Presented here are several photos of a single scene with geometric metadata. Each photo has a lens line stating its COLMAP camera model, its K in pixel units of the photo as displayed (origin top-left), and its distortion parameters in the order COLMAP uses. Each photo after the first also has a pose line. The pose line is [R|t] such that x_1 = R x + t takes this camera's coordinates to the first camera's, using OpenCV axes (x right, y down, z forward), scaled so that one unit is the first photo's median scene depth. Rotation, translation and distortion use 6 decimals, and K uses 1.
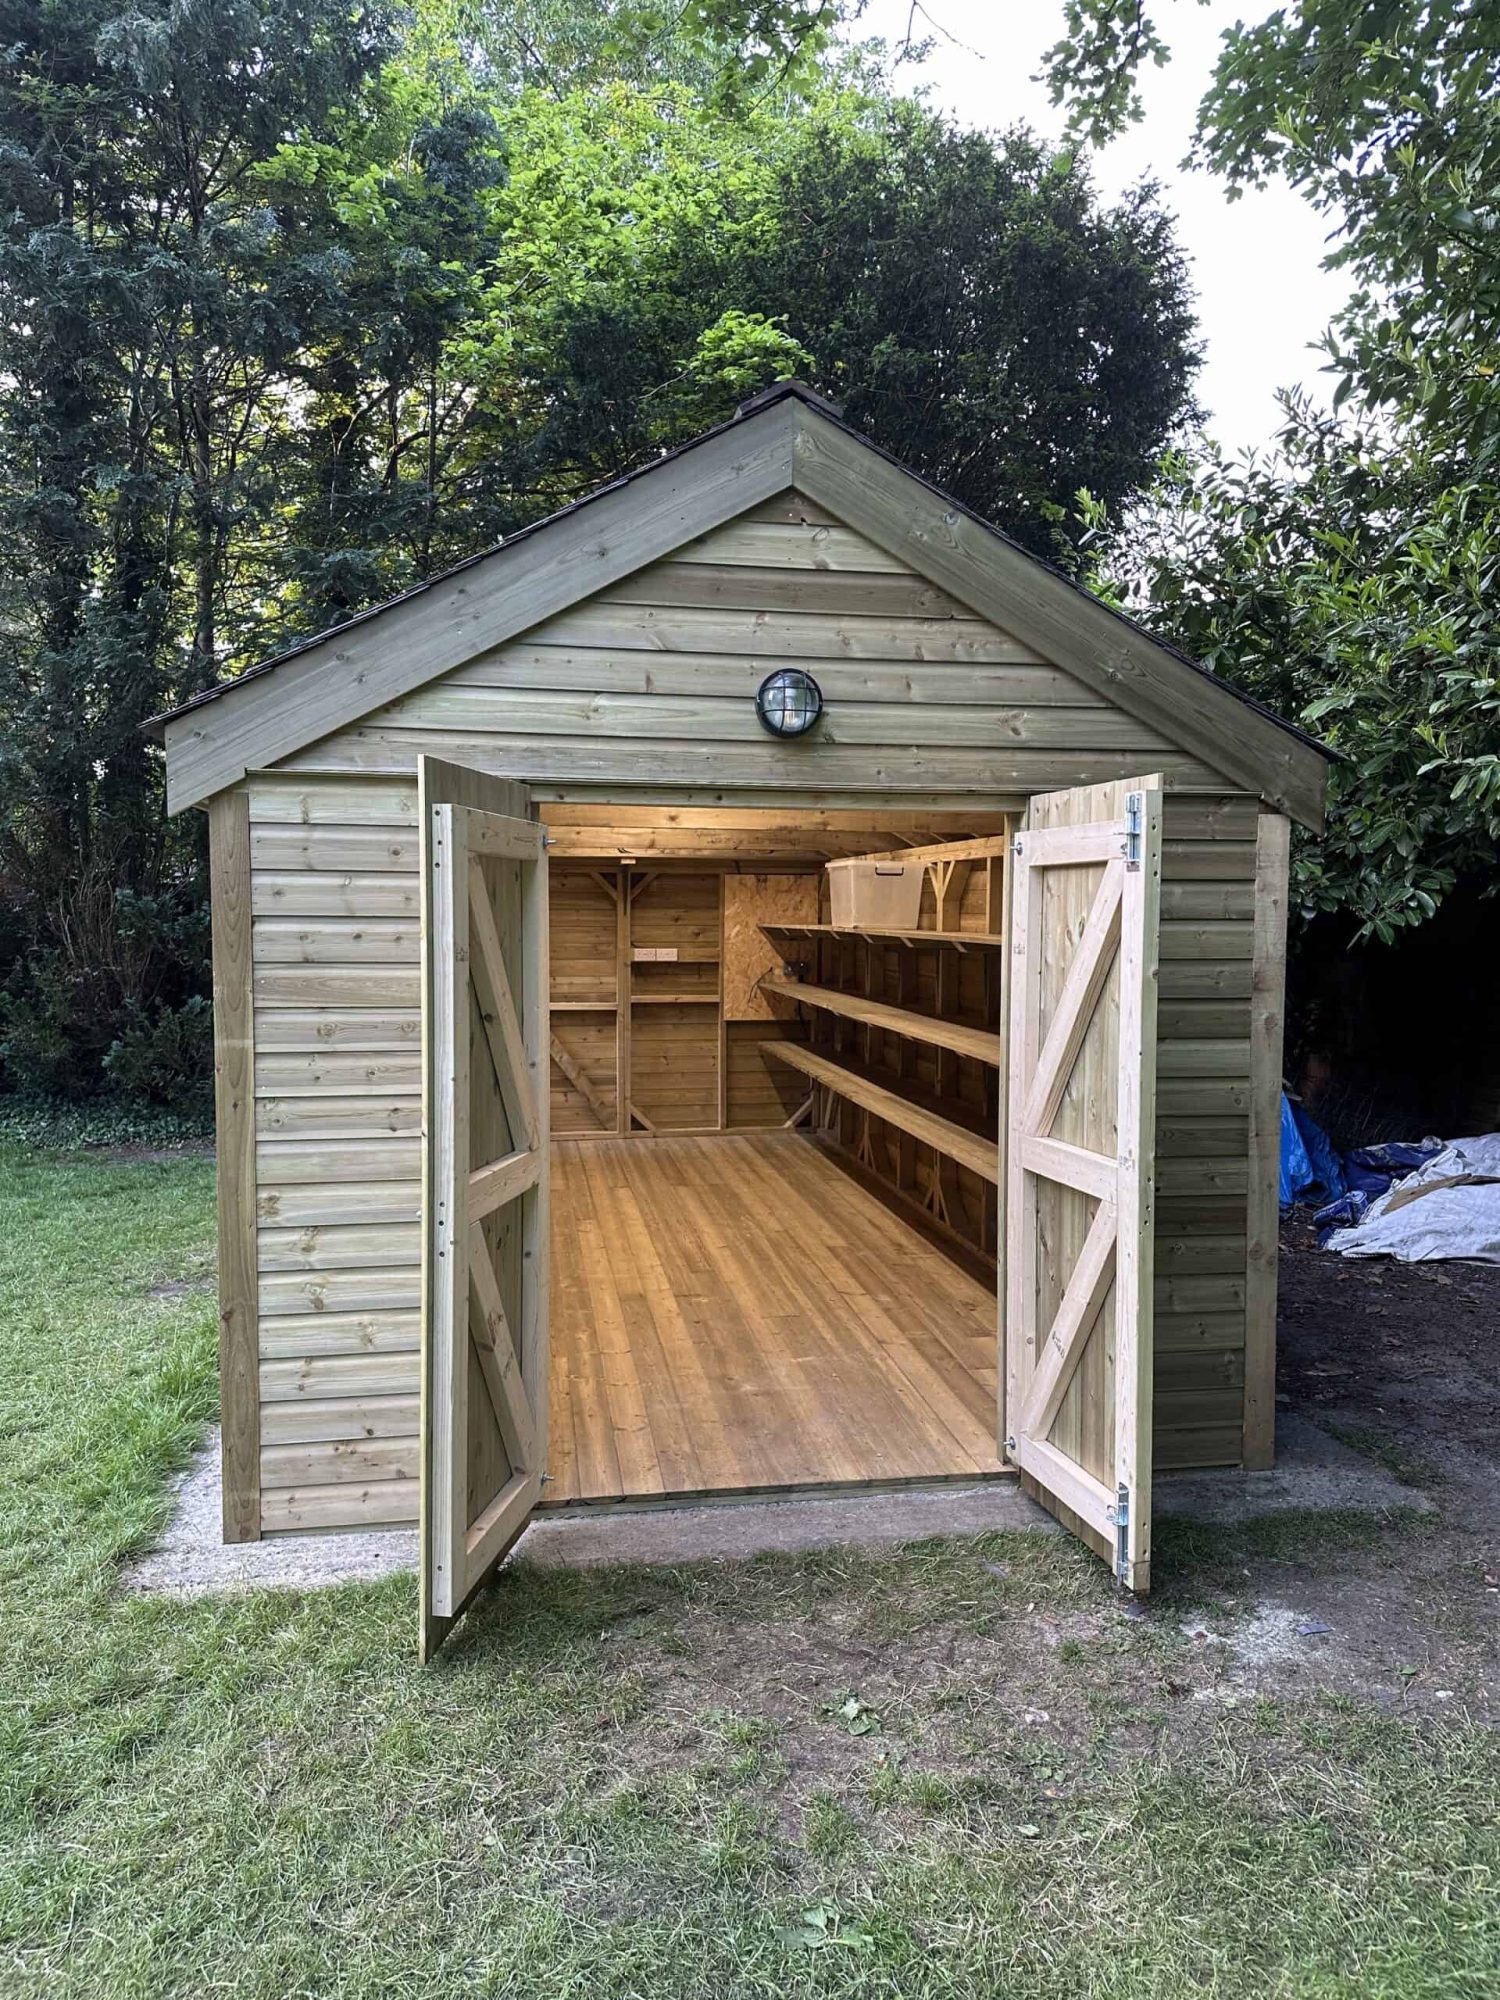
lens RADIAL K [[1372.3, 0, 762.0], [0, 1372.3, 1000.4], [0, 0, 1]] dist [0.178060, -0.187010]
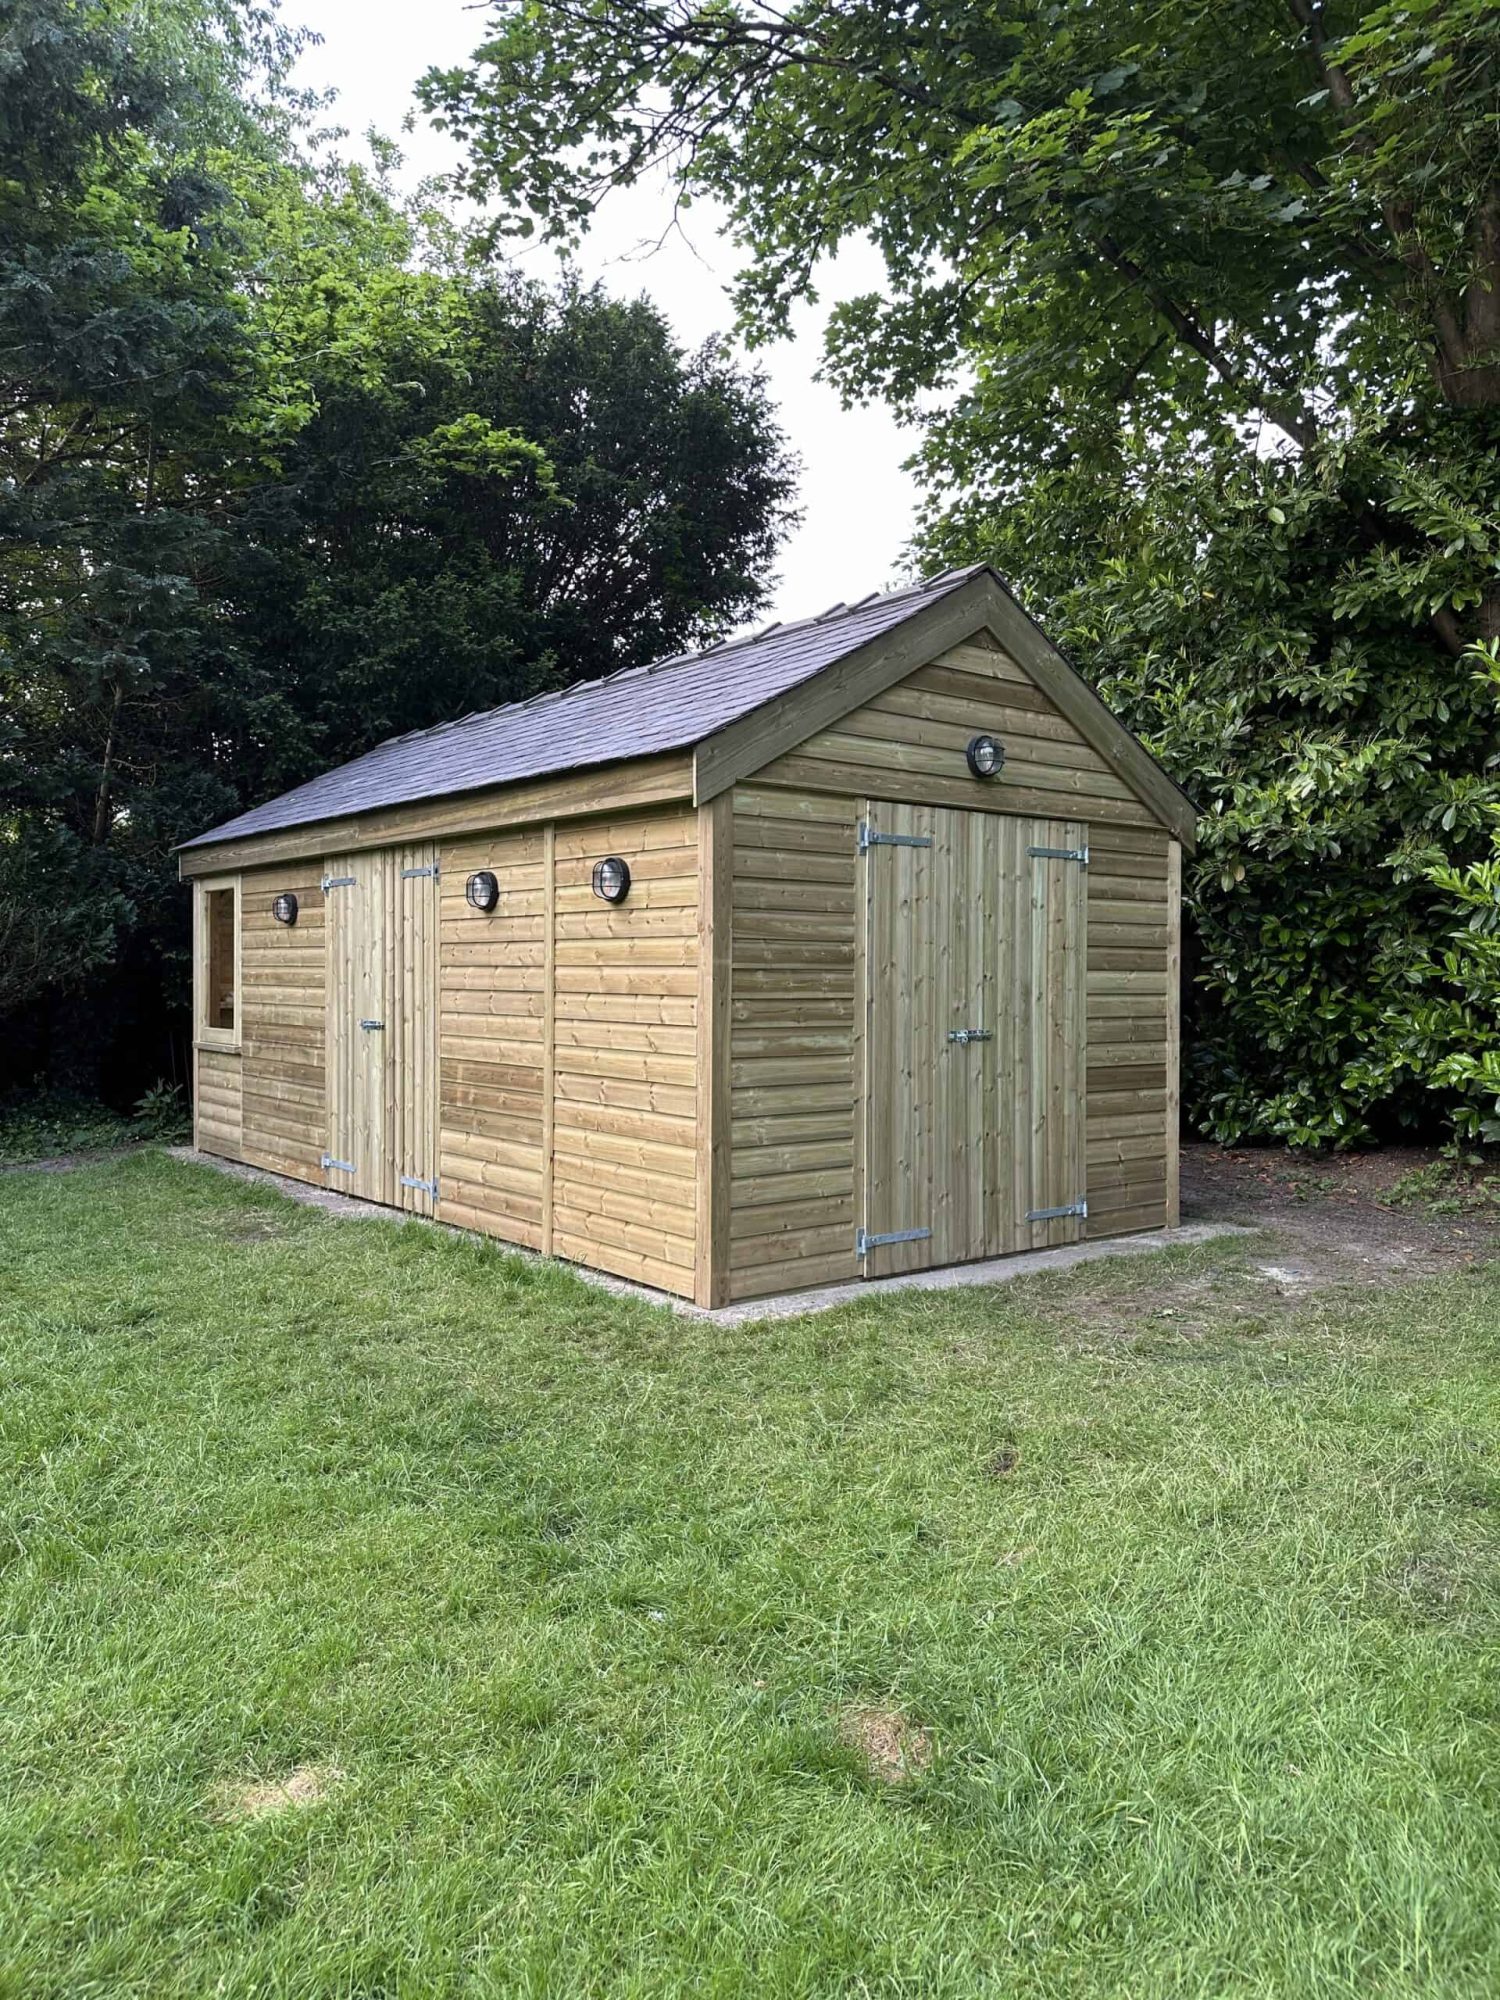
lens RADIAL K [[1389.8, 0, 750.0], [0, 1389.8, 1000.0], [0, 0, 1]] dist [0.110816, -0.150489]
pose [[0.879384, -0.010691, 0.475993, -0.682629], [0.031381, 0.998875, -0.035539, 0.079004], [-0.475078, 0.046189, 0.878731, -0.190797]]
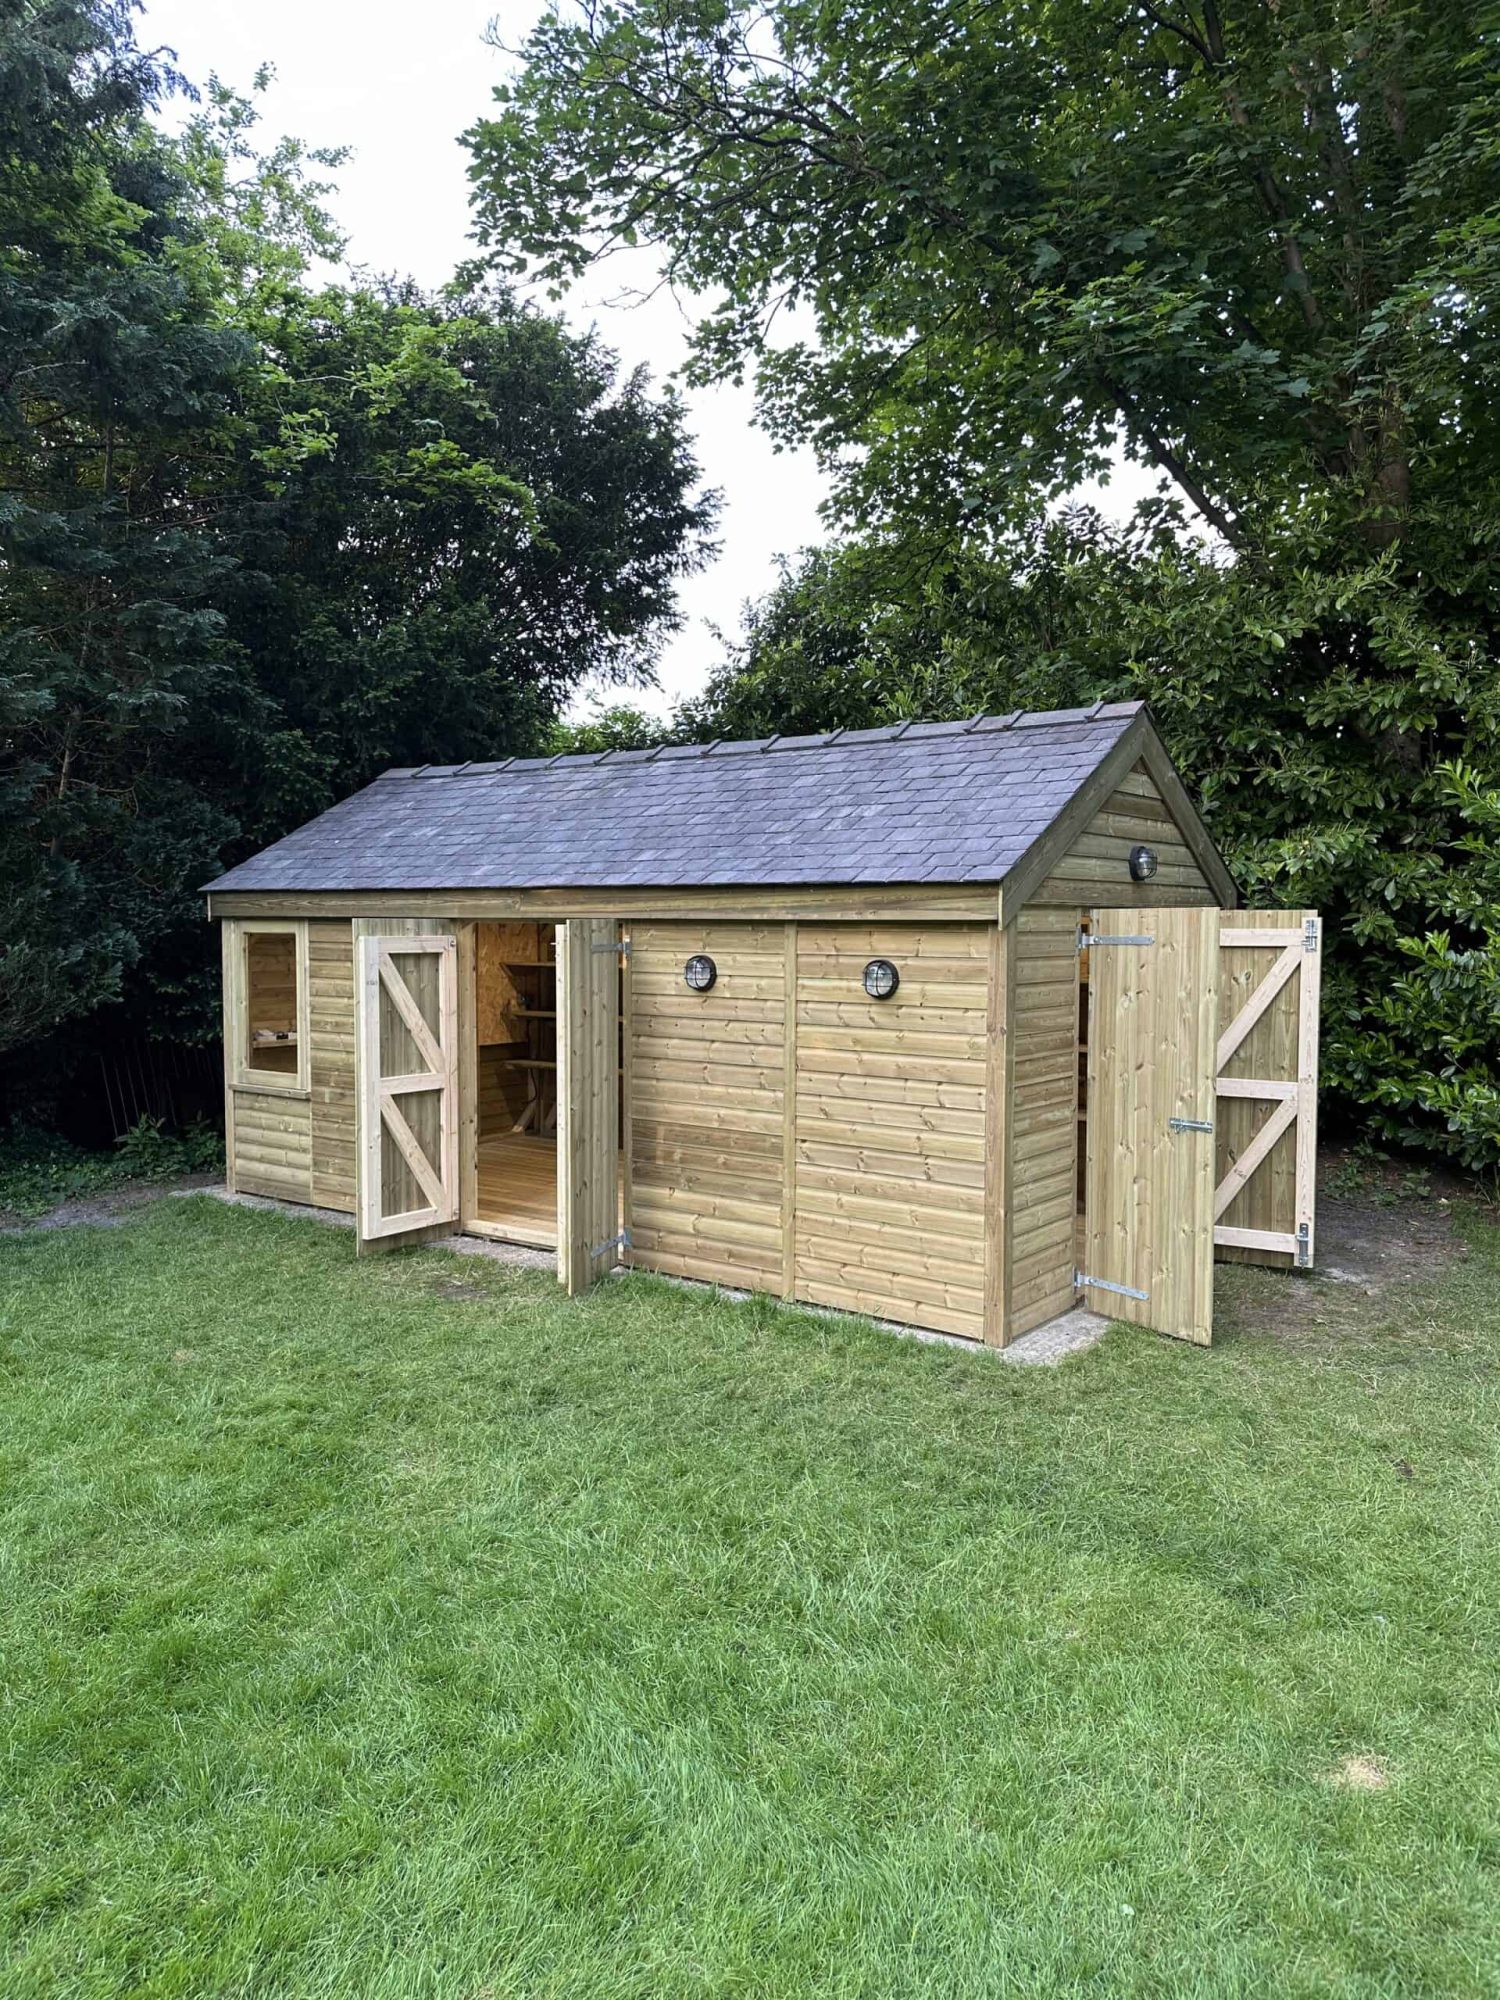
lens RADIAL K [[1383.9, 0, 767.2], [0, 1383.9, 1009.6], [0, 0, 1]] dist [0.131136, -0.218130]
pose [[0.727631, -0.048355, 0.684262, -1.163611], [0.044876, 0.998731, 0.022857, -0.055641], [-0.684499, 0.014075, 0.728878, -0.035619]]
